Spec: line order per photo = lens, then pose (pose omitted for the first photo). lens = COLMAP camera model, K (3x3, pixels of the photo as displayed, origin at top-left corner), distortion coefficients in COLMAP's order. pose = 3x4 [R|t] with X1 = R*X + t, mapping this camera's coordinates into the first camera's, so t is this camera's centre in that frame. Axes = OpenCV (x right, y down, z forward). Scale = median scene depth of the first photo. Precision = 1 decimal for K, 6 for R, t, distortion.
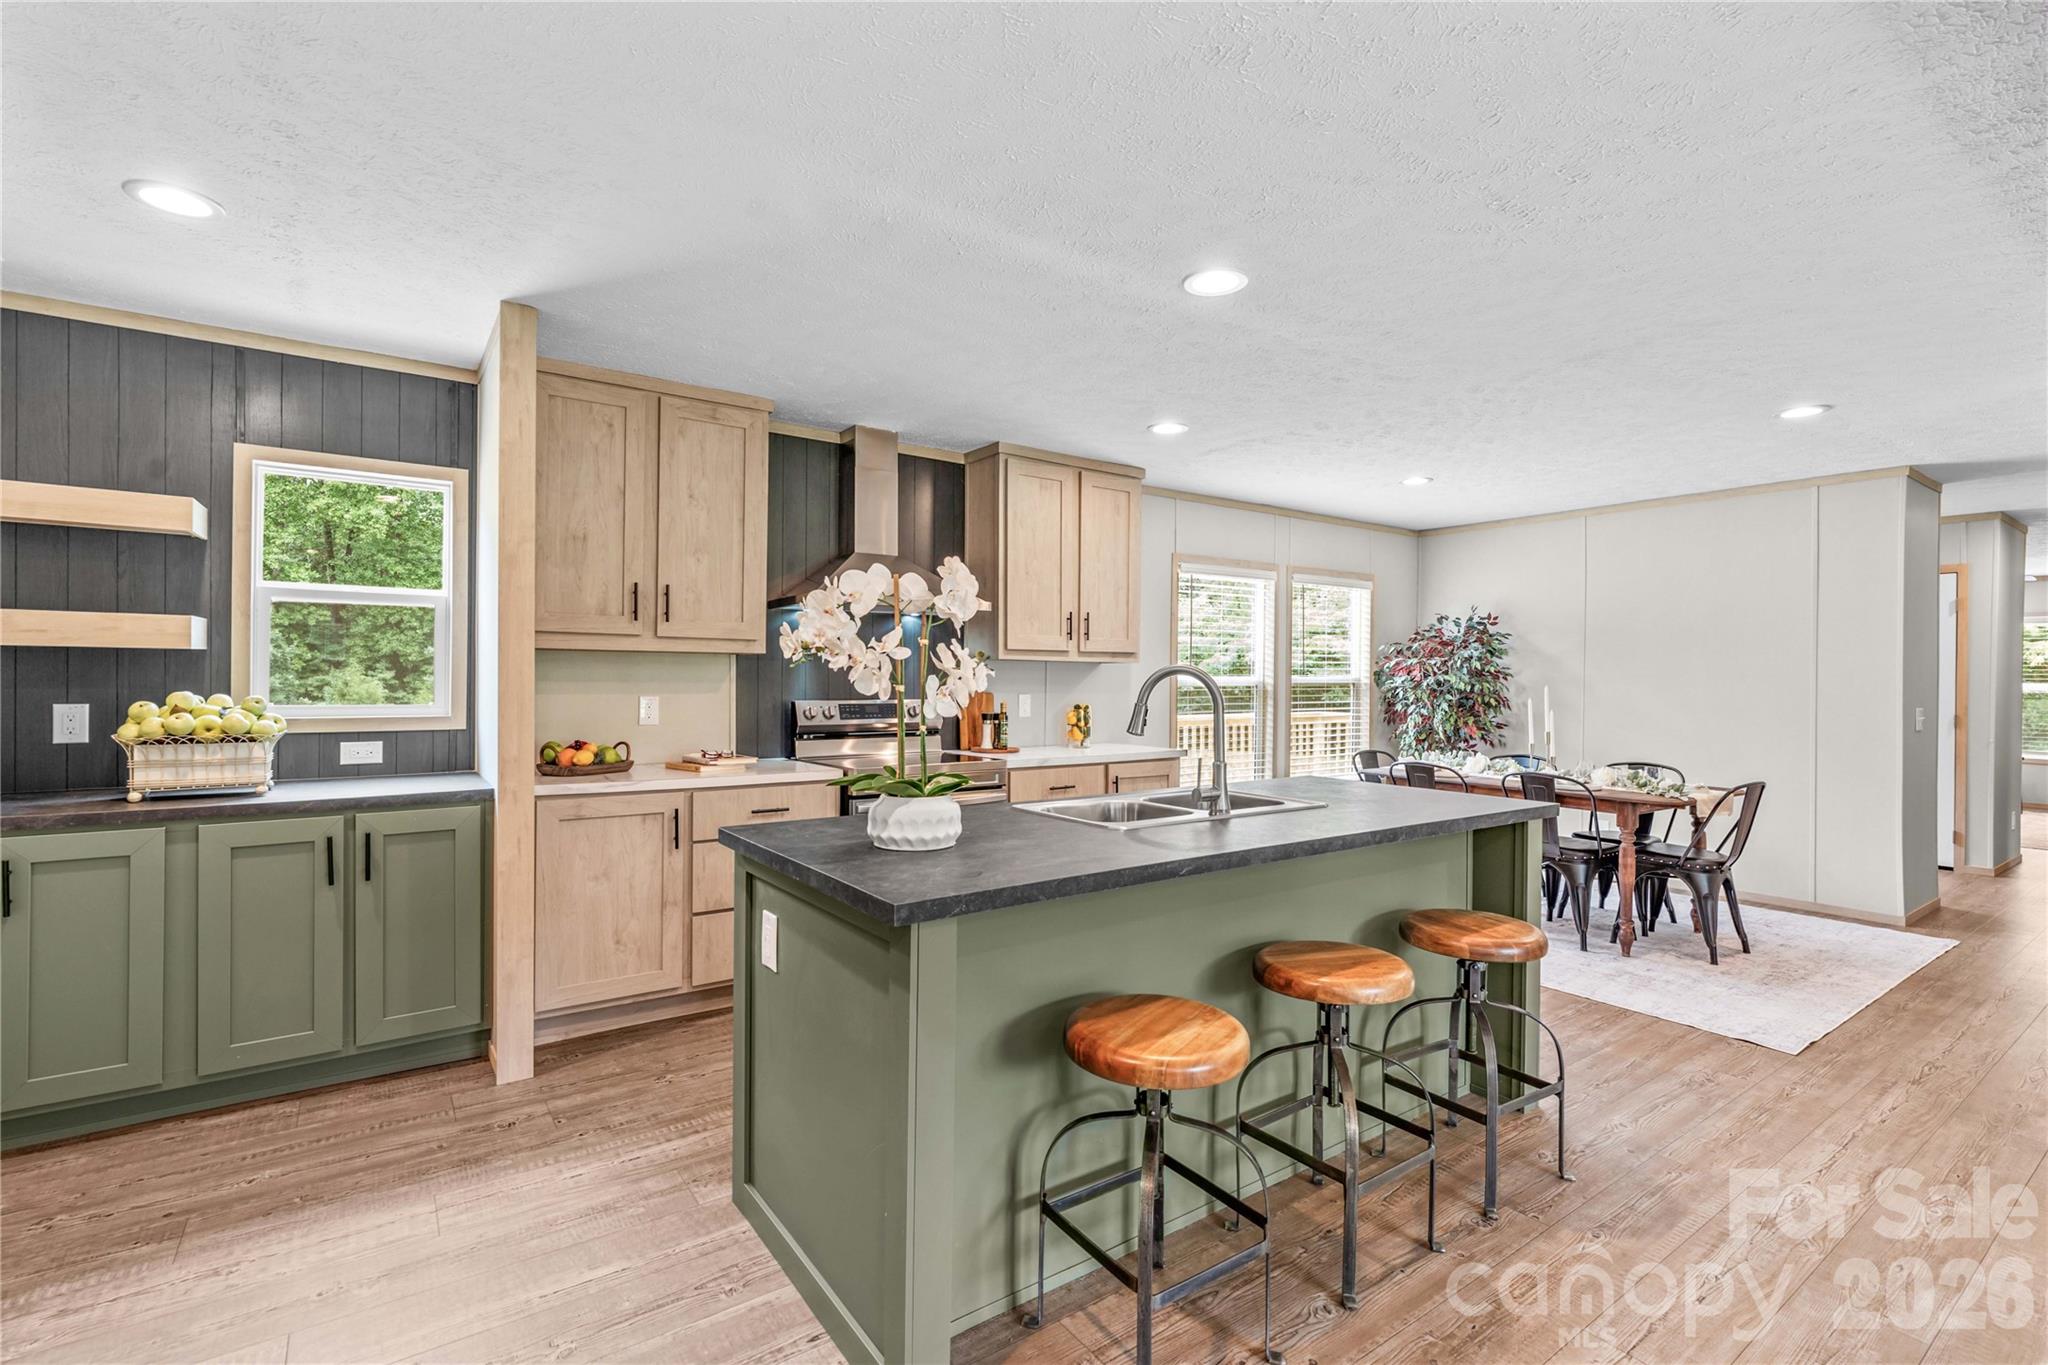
lens RADIAL K [[922.7, 0, 1022.9], [0, 922.7, 674.6], [0, 0, 1]] dist [0.002195, -0.000132]
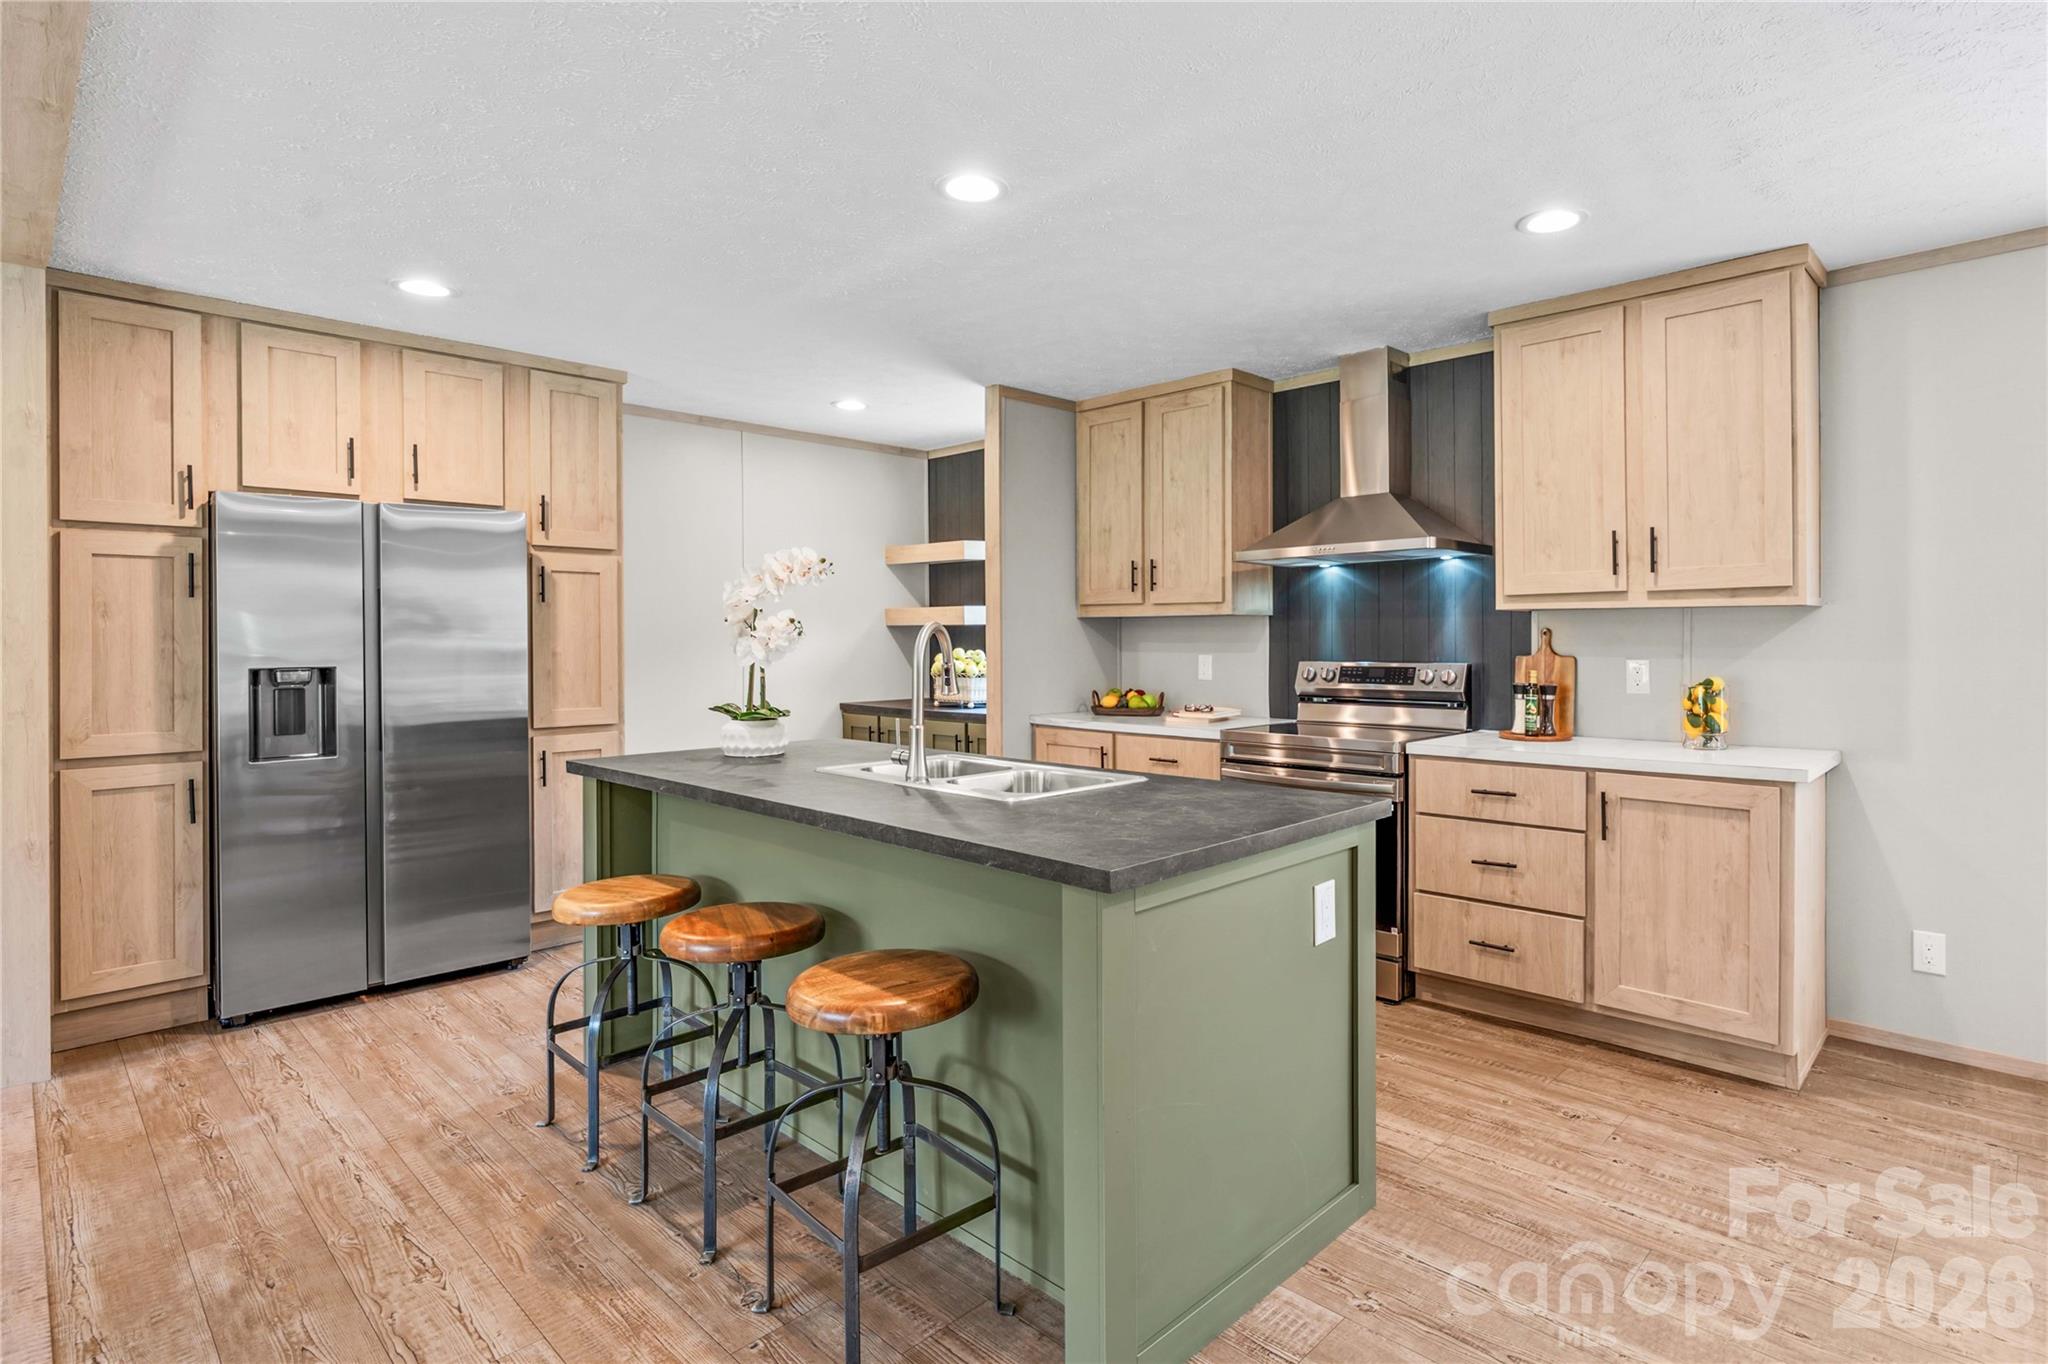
lens RADIAL K [[1039.2, 0, 1123.5], [0, 1039.2, 633.7], [0, 0, 1]] dist [0.001141, 0.000635]
pose [[0.214026, -0.013023, -0.976741, 0.749144], [0.008311, 0.999899, -0.011511, 0.010132], [0.976793, -0.005654, 0.214113, 0.568880]]
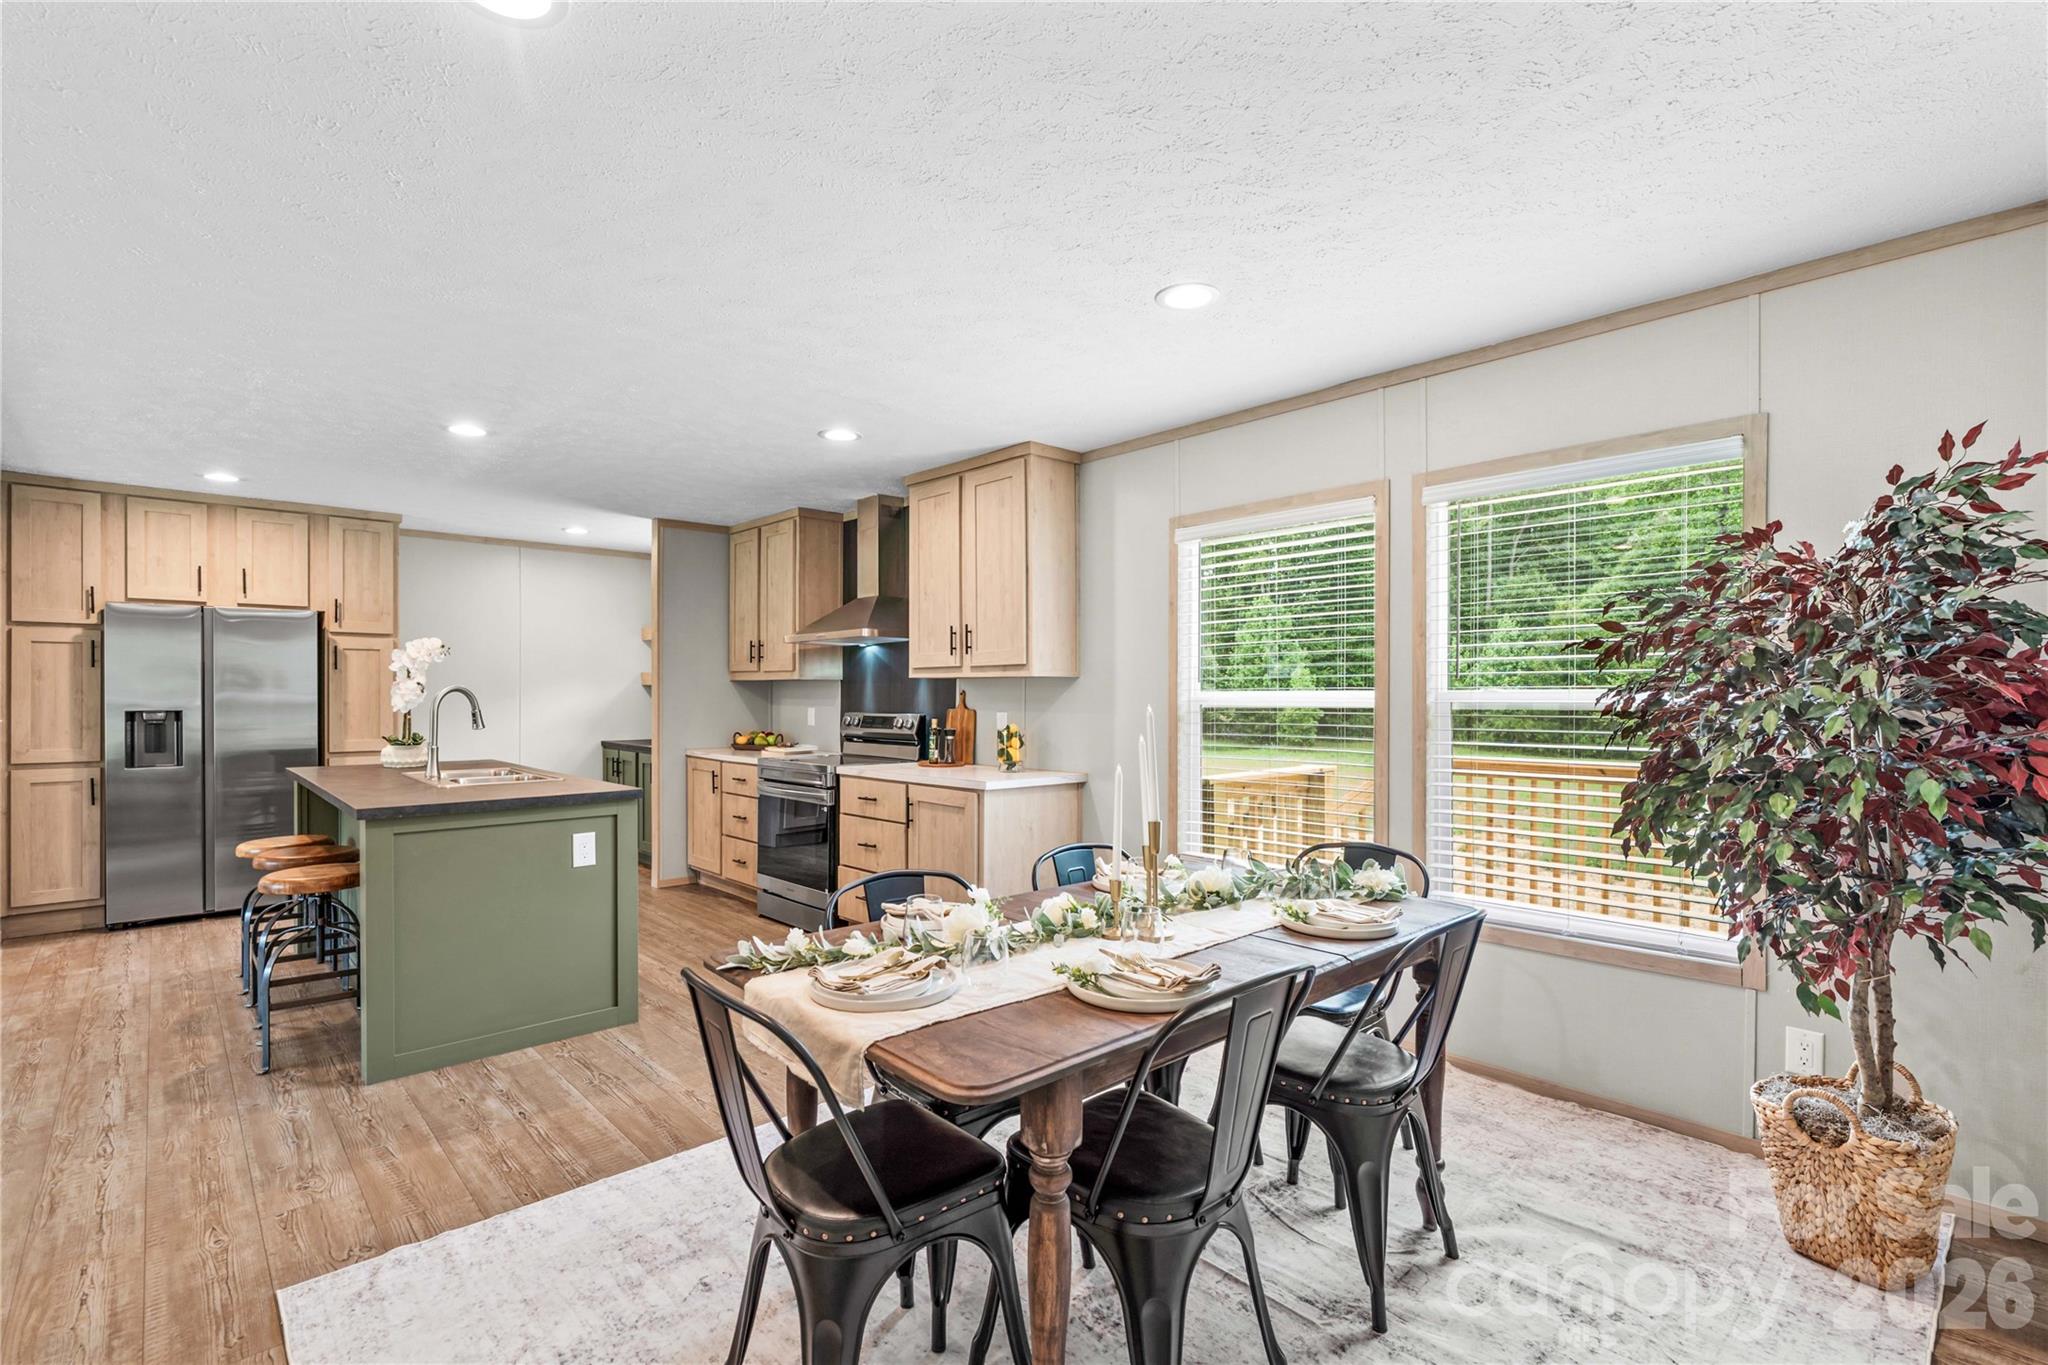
lens RADIAL K [[943.2, 0, 1014.5], [0, 943.2, 691.2], [0, 0, 1]] dist [0.006546, -0.000696]
pose [[0.122677, -0.011214, -0.992383, 1.138811], [0.001431, 0.999937, -0.011123, 0.012345], [0.992446, -0.000056, 0.122686, 1.041679]]
